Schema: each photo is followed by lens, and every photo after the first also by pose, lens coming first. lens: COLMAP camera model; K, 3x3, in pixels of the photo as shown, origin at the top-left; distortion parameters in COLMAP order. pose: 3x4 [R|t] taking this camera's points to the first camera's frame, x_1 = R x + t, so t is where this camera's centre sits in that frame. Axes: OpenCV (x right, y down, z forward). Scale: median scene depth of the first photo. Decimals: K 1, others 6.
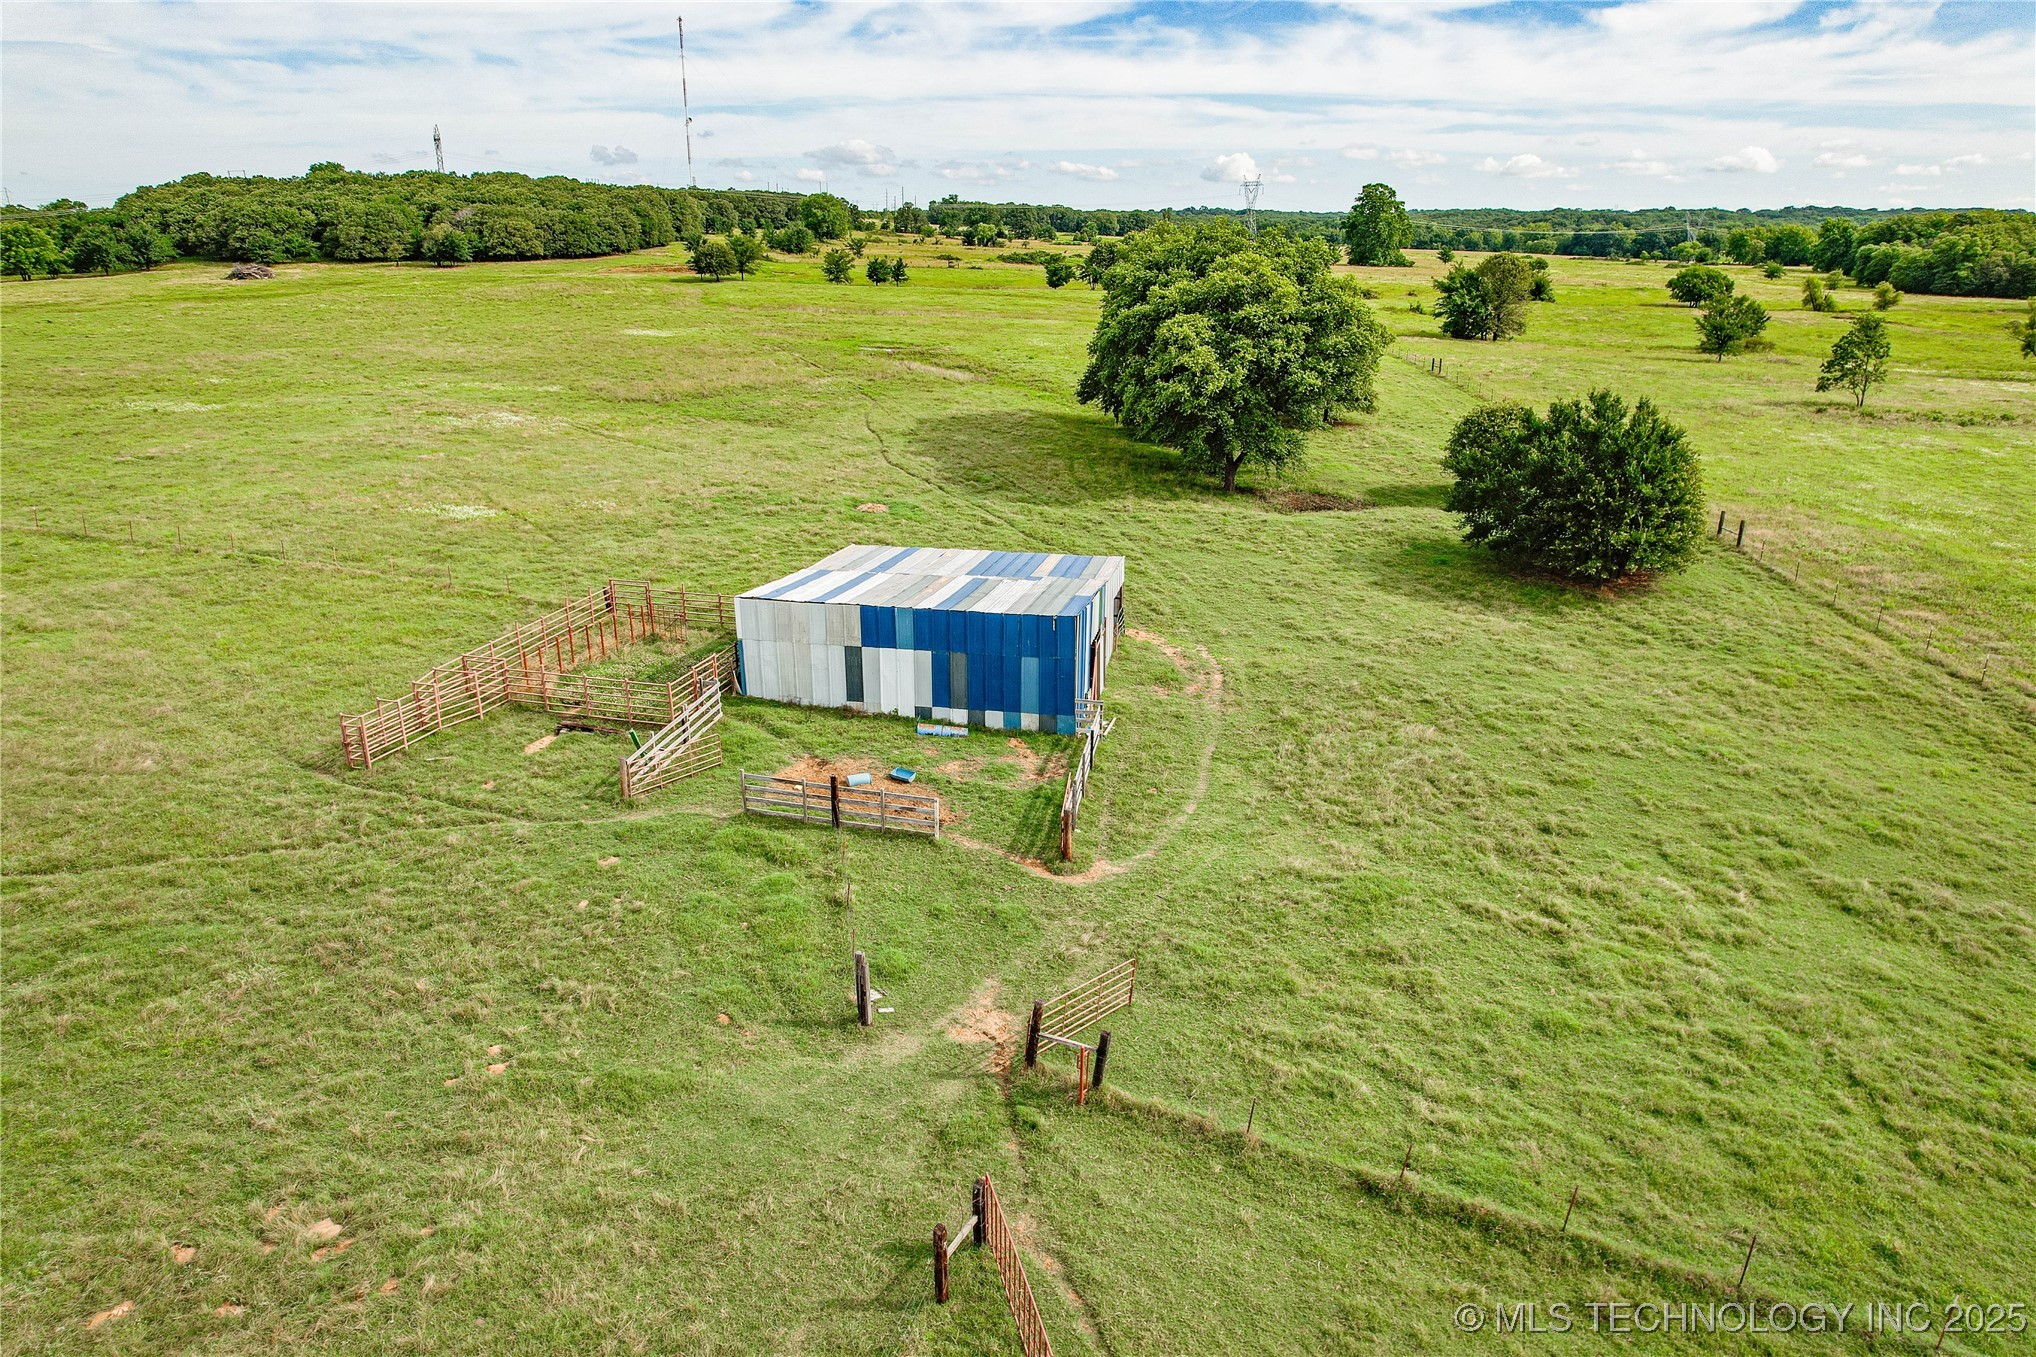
lens RADIAL K [[1325.2, 0, 1018.0], [0, 1325.2, 678.5], [0, 0, 1]] dist [-0.065330, 0.062832]
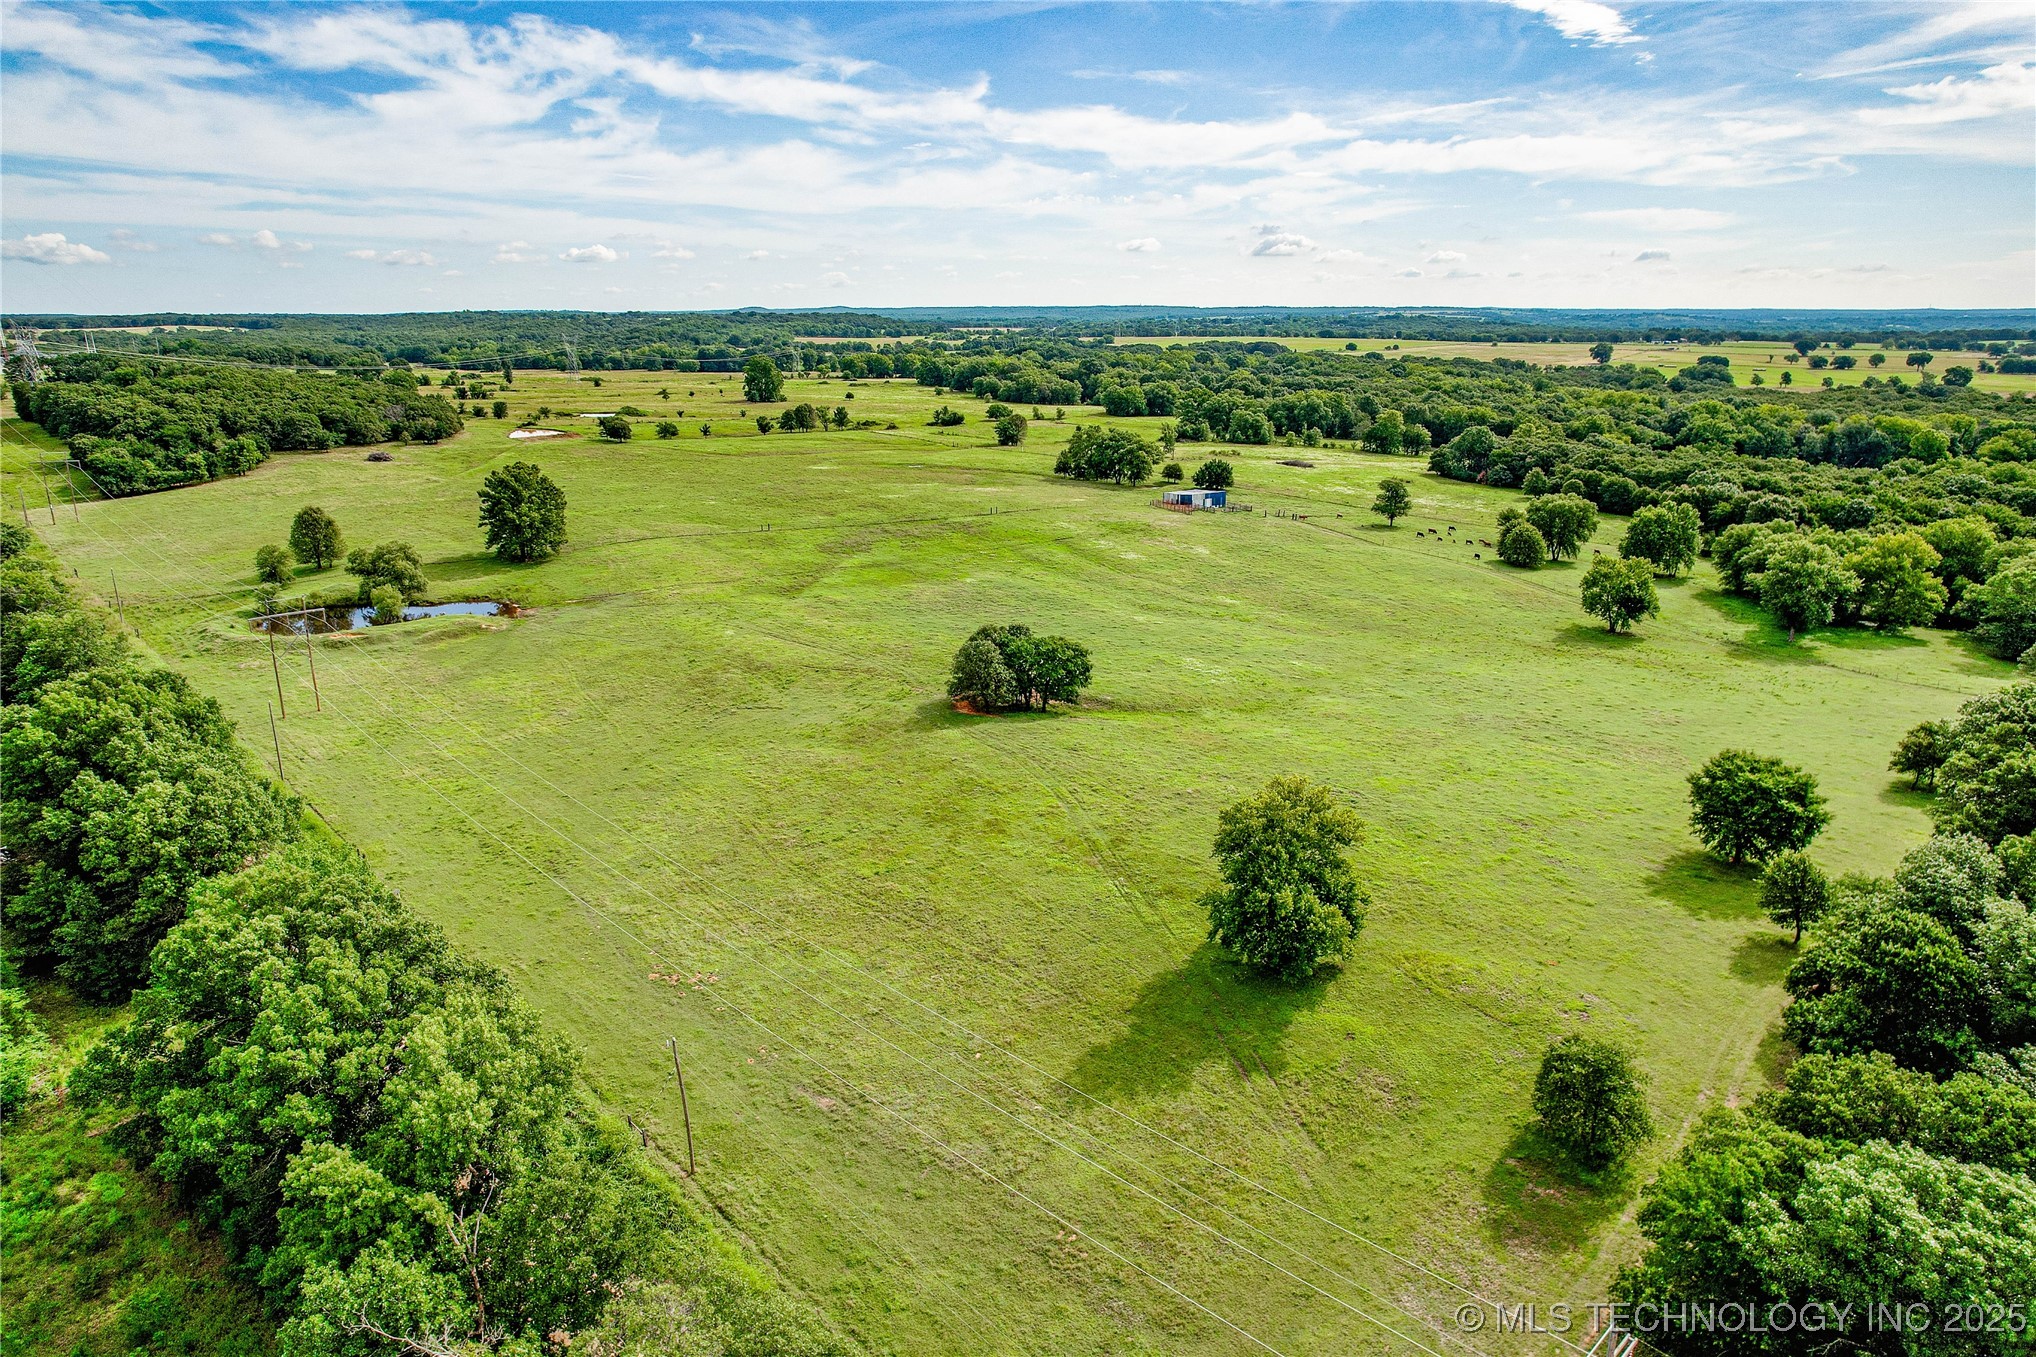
lens RADIAL K [[1325.2, 0, 1018.0], [0, 1325.2, 678.5], [0, 0, 1]] dist [-0.065330, 0.062832]
pose [[0.665835, -0.221874, 0.712345, -1.239323], [0.253107, 0.965313, 0.064085, 0.041362], [-0.701855, 0.137629, 0.698898, -0.672481]]
